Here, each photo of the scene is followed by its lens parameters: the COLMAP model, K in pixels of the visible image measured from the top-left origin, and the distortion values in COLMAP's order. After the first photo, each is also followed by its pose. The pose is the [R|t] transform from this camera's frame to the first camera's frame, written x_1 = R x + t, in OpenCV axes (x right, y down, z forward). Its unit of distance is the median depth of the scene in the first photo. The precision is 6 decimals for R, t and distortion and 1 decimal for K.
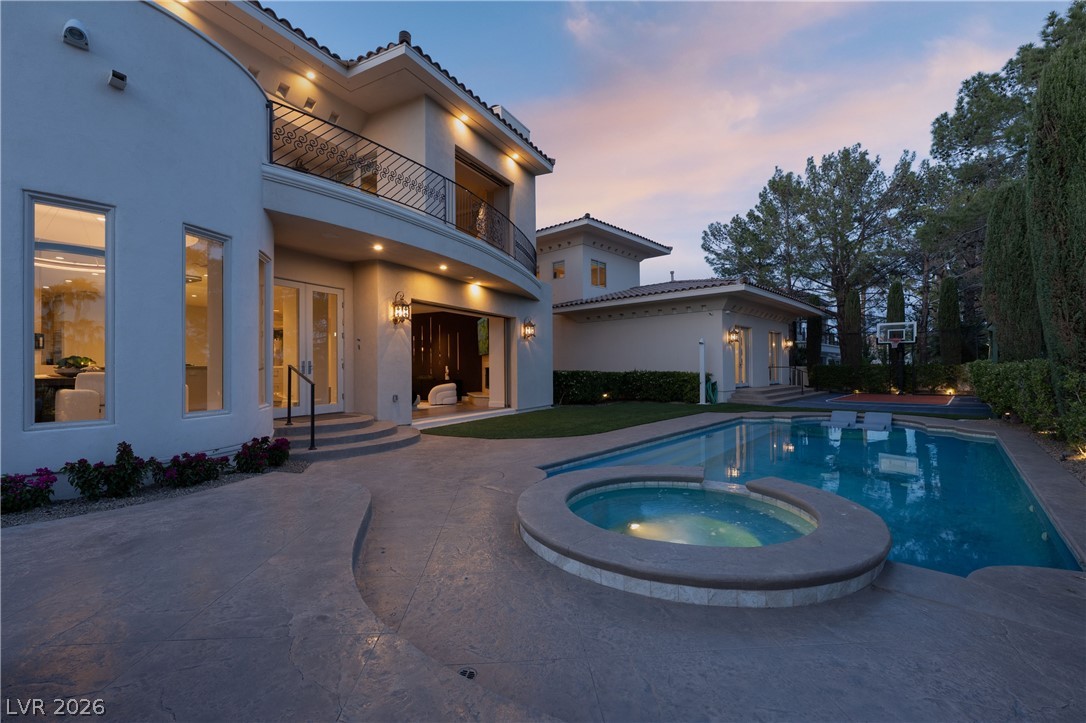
lens RADIAL K [[442.1, 0, 544.6], [0, 442.1, 364.4], [0, 0, 1]] dist [-0.001295, 0.000160]
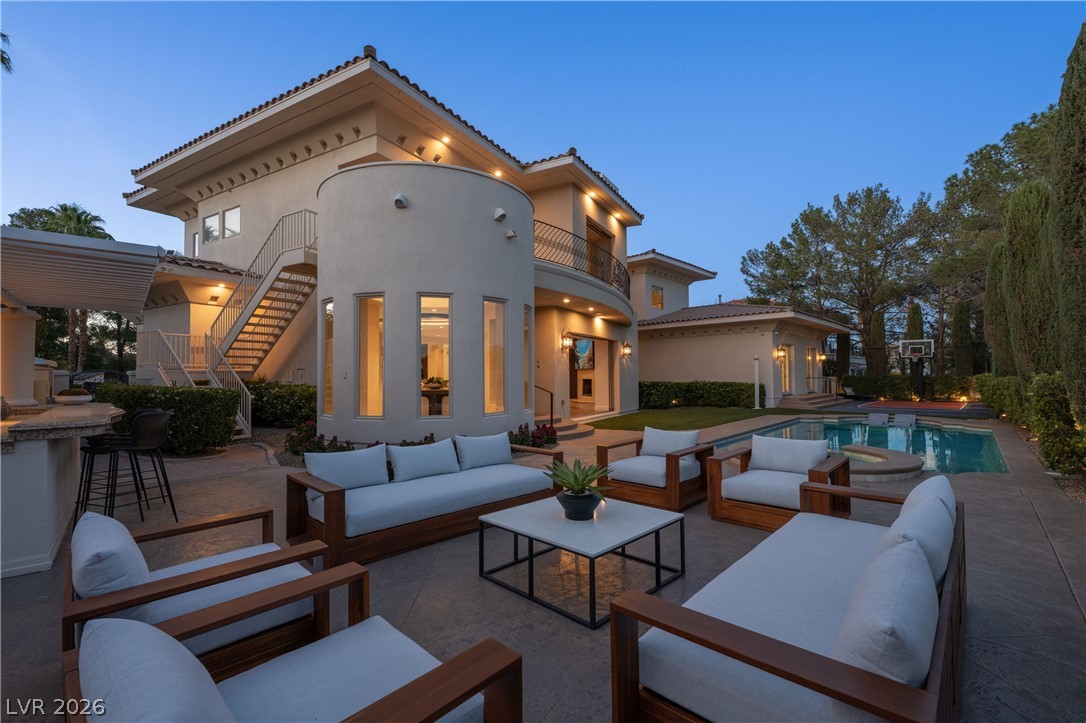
lens RADIAL K [[460.9, 0, 540.4], [0, 460.9, 362.8], [0, 0, 1]] dist [0.002726, 0.001755]
pose [[0.999982, -0.000432, -0.005910, -0.232409], [0.000327, 0.999843, -0.017737, -0.014686], [0.005916, 0.017734, 0.999825, -0.276945]]
